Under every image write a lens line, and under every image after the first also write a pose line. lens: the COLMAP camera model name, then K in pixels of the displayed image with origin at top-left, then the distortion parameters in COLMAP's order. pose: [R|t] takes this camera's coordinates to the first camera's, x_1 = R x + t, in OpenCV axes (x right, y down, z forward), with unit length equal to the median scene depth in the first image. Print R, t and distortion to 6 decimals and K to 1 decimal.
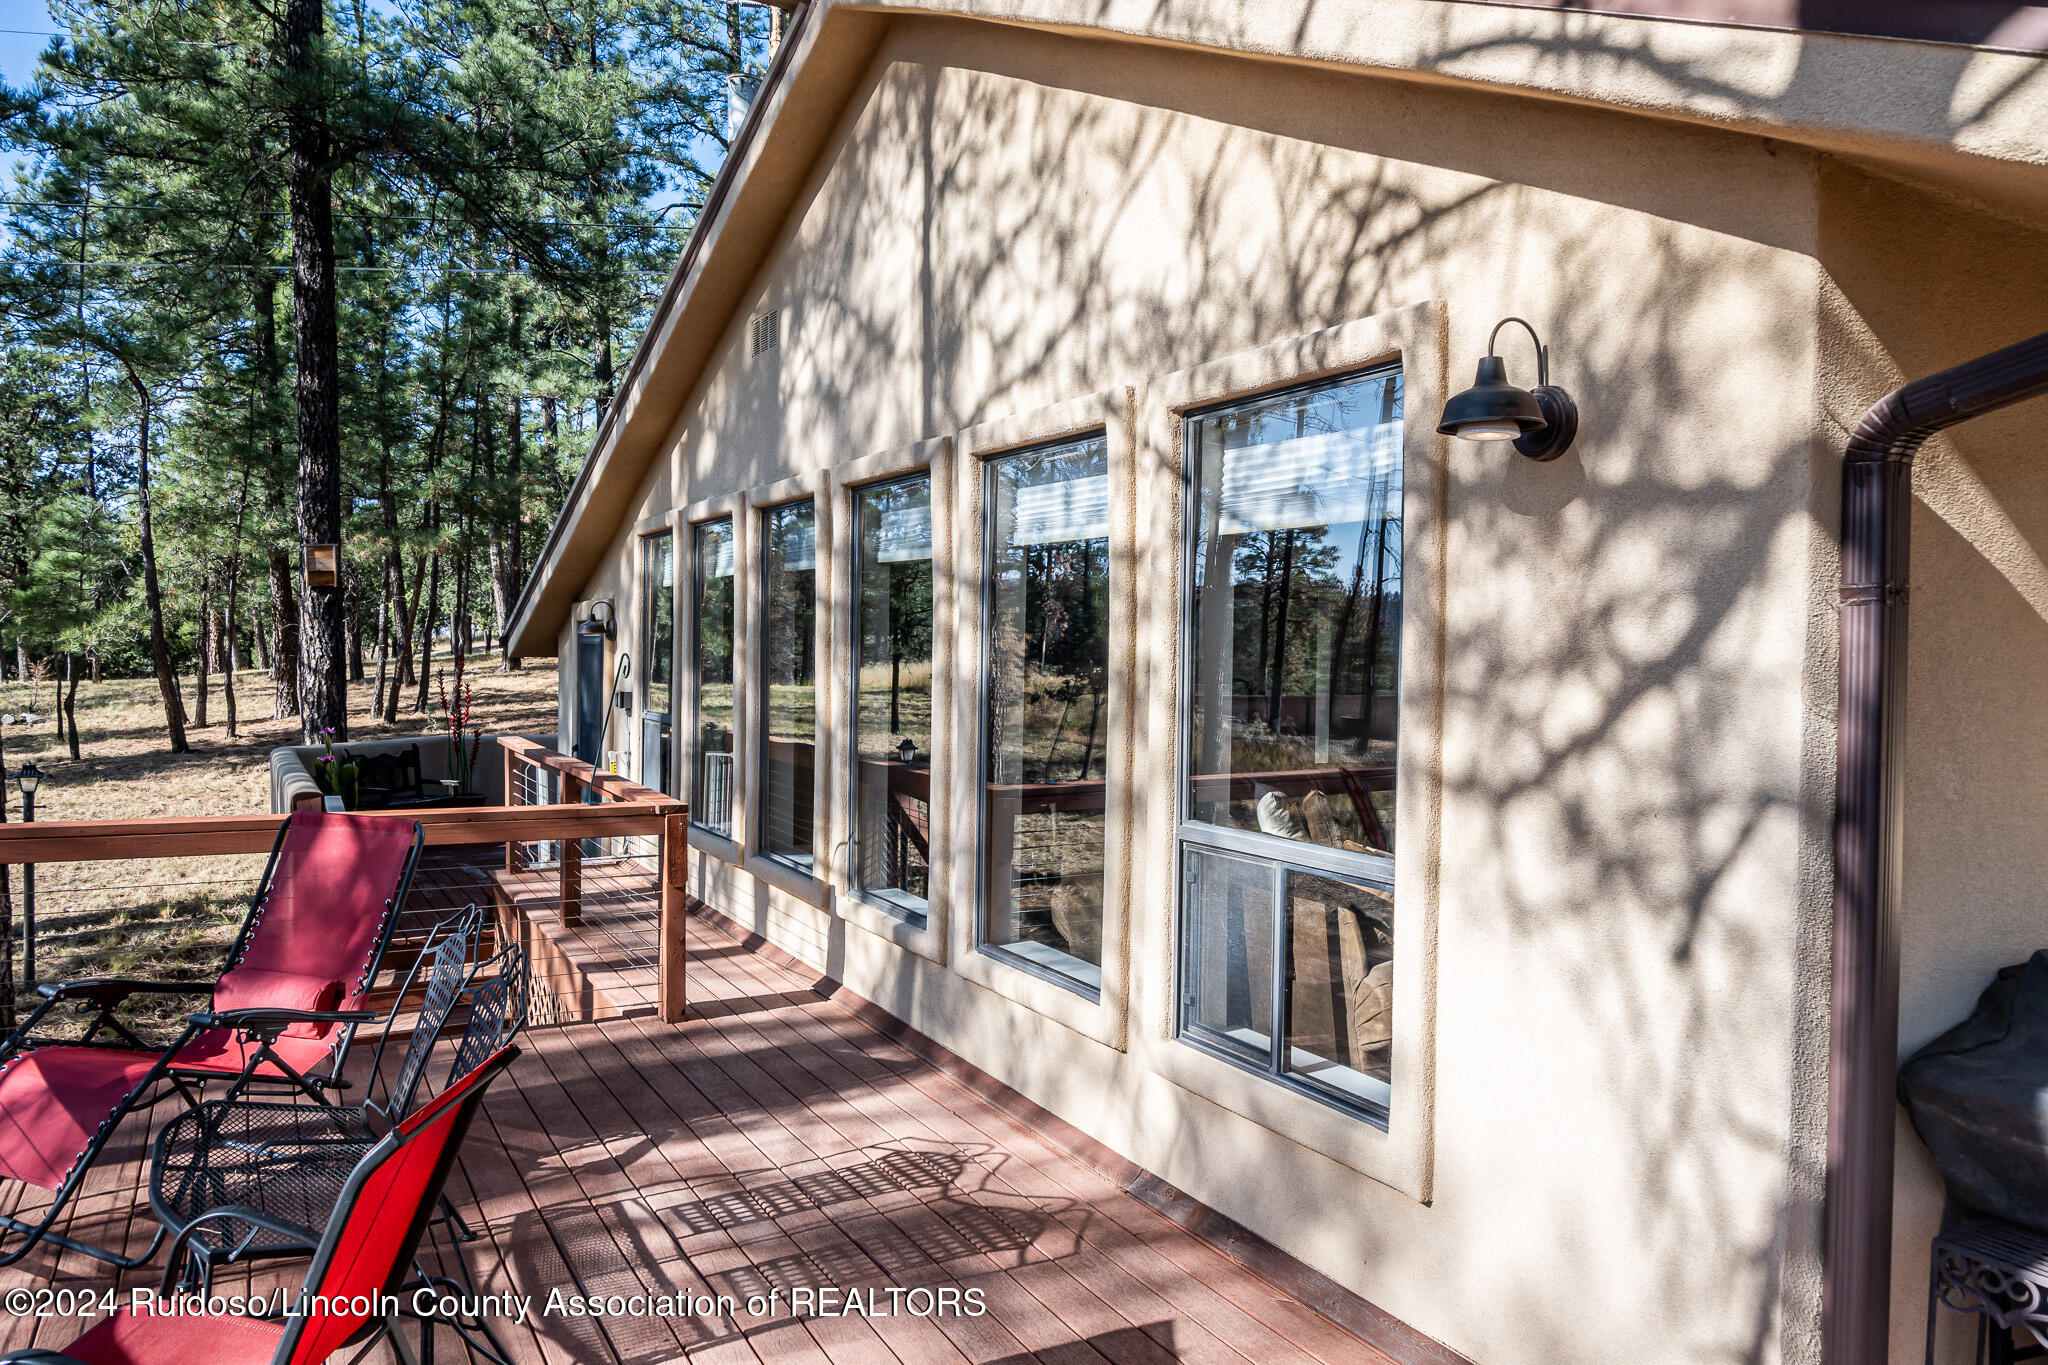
lens RADIAL K [[1425.9, 0, 1016.5], [0, 1425.9, 675.9], [0, 0, 1]] dist [-0.006340, 0.002241]
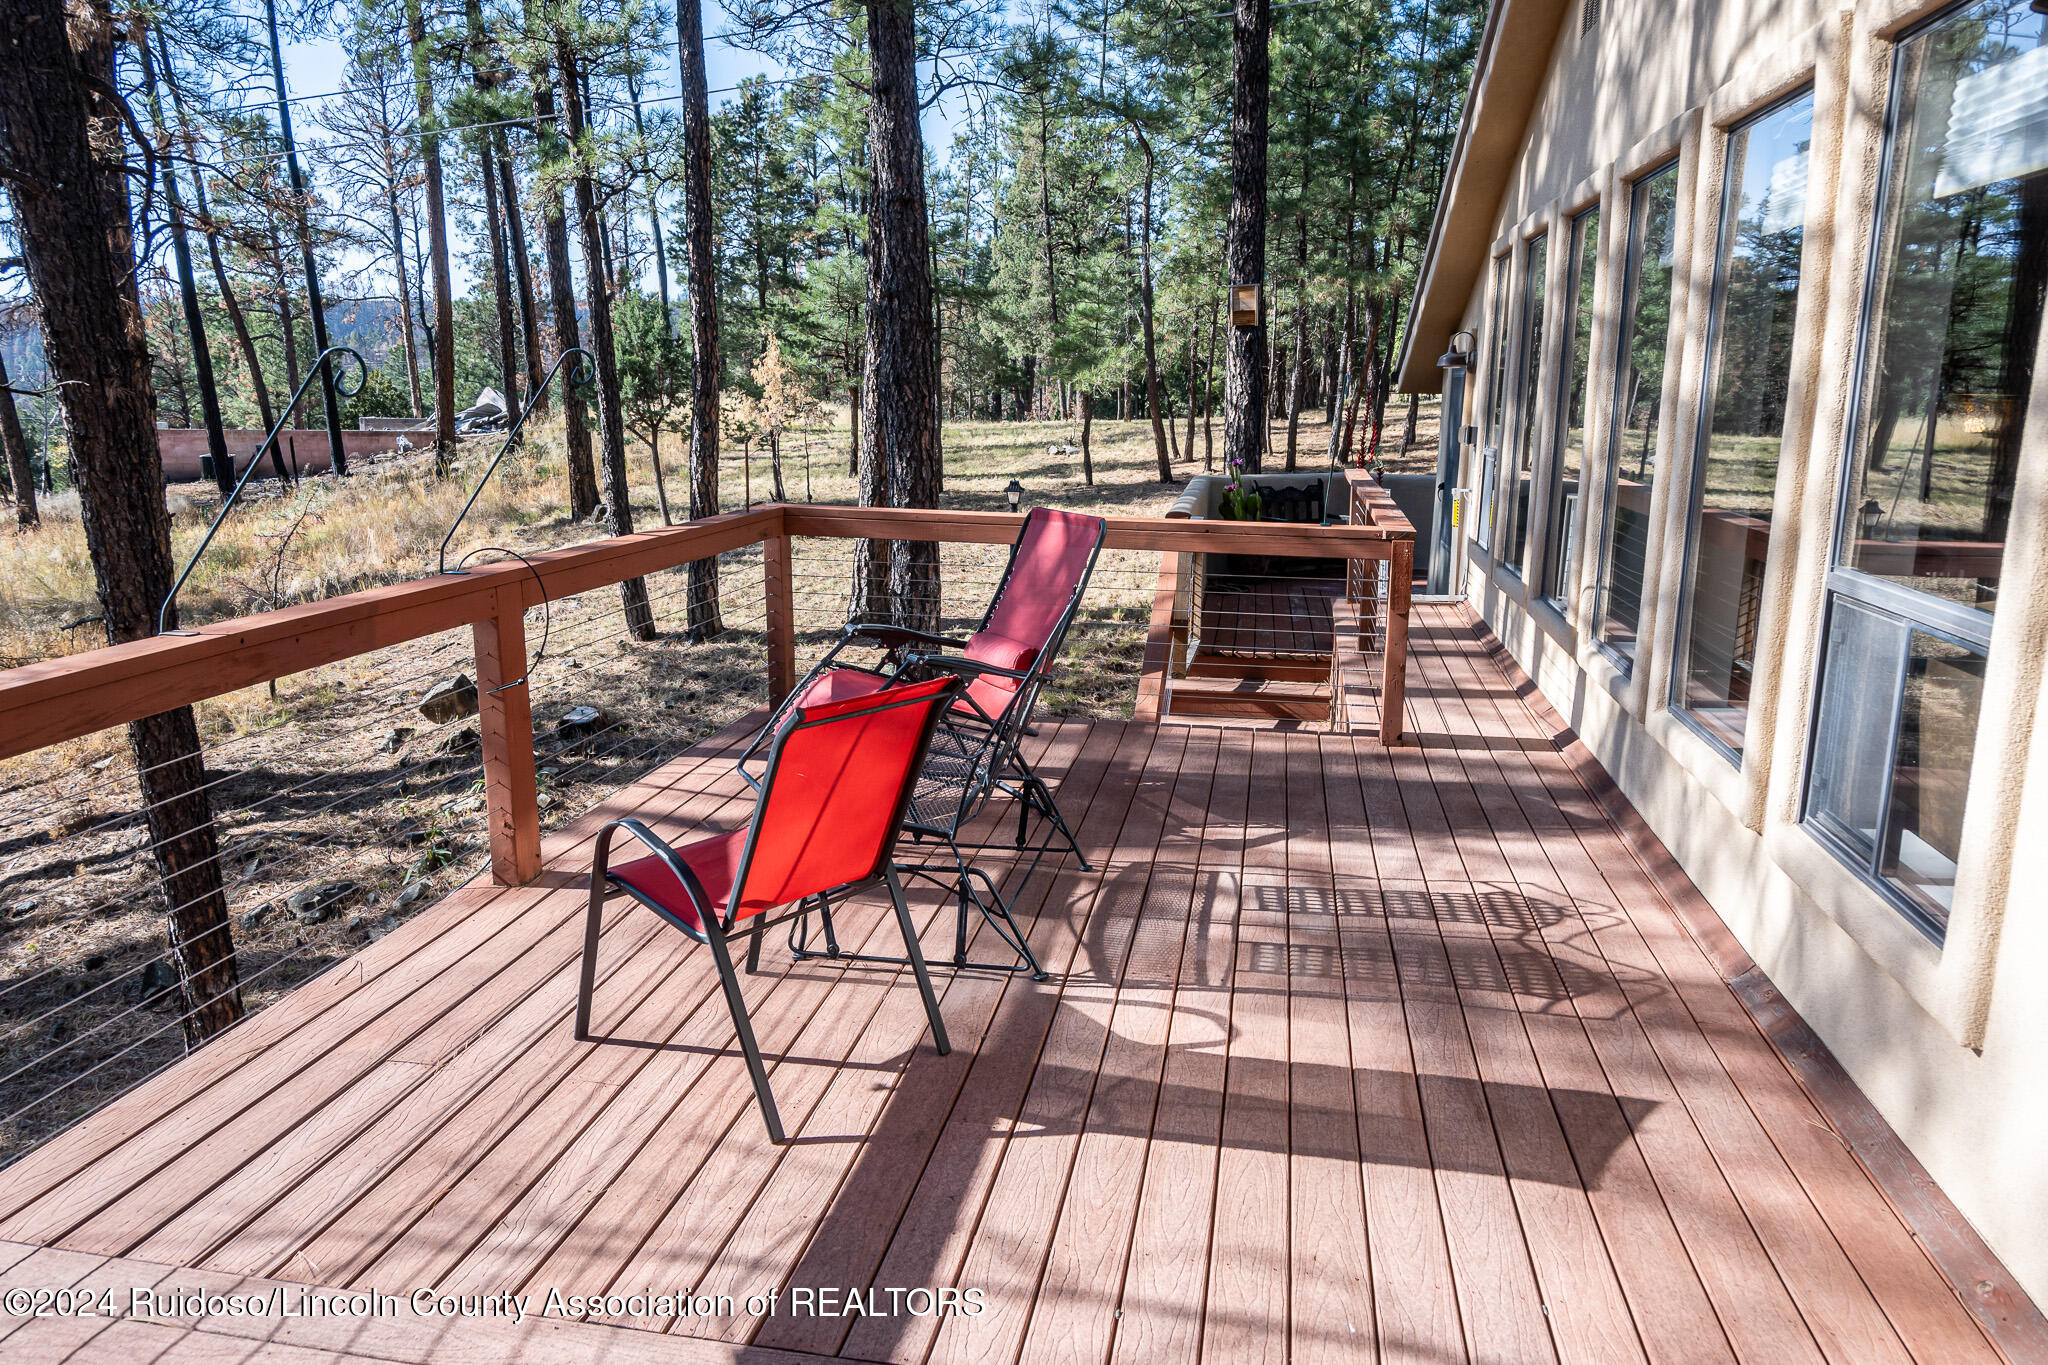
lens RADIAL K [[1474.7, 0, 1024.0], [0, 1474.7, 682.5], [0, 0, 1]] dist [0.002483, 0.006848]
pose [[0.777147, 0.126328, -0.616509, 0.239924], [-0.020776, 0.984261, 0.175494, 0.023403], [0.628976, -0.123576, 0.767540, 0.040344]]
